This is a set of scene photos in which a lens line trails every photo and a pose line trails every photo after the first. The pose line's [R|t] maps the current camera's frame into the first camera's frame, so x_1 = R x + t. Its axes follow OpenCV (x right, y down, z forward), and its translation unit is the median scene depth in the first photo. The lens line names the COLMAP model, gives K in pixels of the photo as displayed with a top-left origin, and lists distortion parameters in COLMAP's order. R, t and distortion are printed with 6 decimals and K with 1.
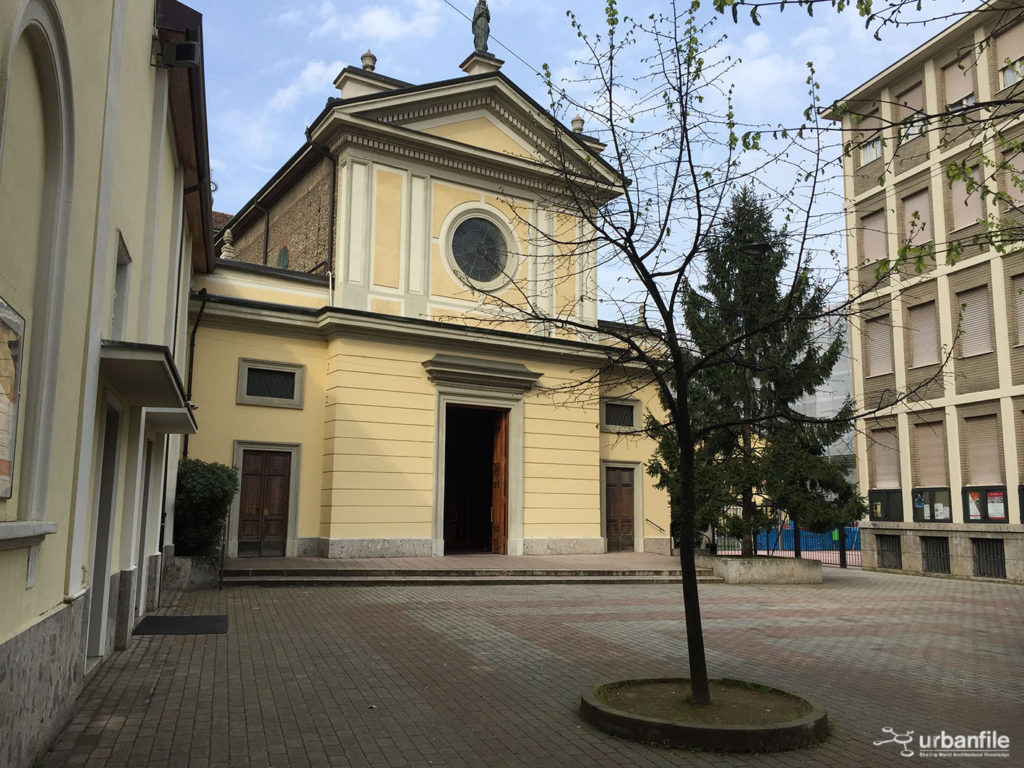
lens RADIAL K [[879.3, 0, 511.7], [0, 879.3, 383.8], [0, 0, 1]] dist [0.067028, -0.078182]
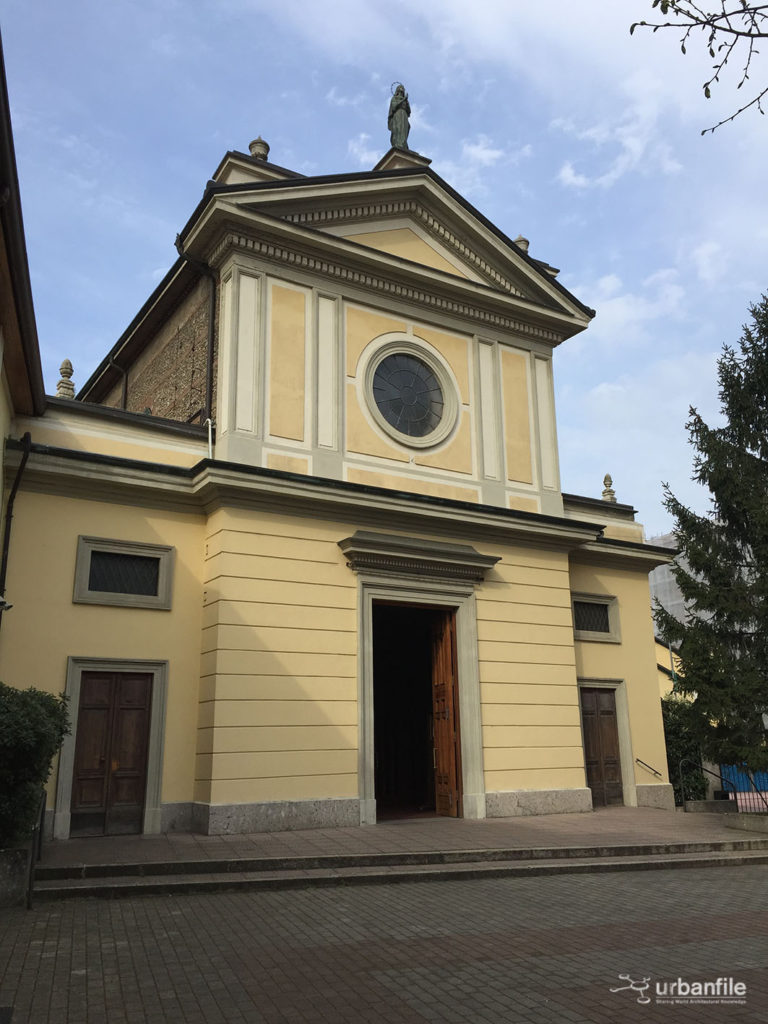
lens RADIAL K [[879.3, 0, 385.3], [0, 879.3, 510.2], [0, 0, 1]] dist [0.067028, -0.078182]
pose [[0.999654, -0.024439, 0.009737, -0.069543], [0.025427, 0.992536, -0.119274, 0.035884], [-0.006749, 0.119480, 0.992814, 0.286702]]
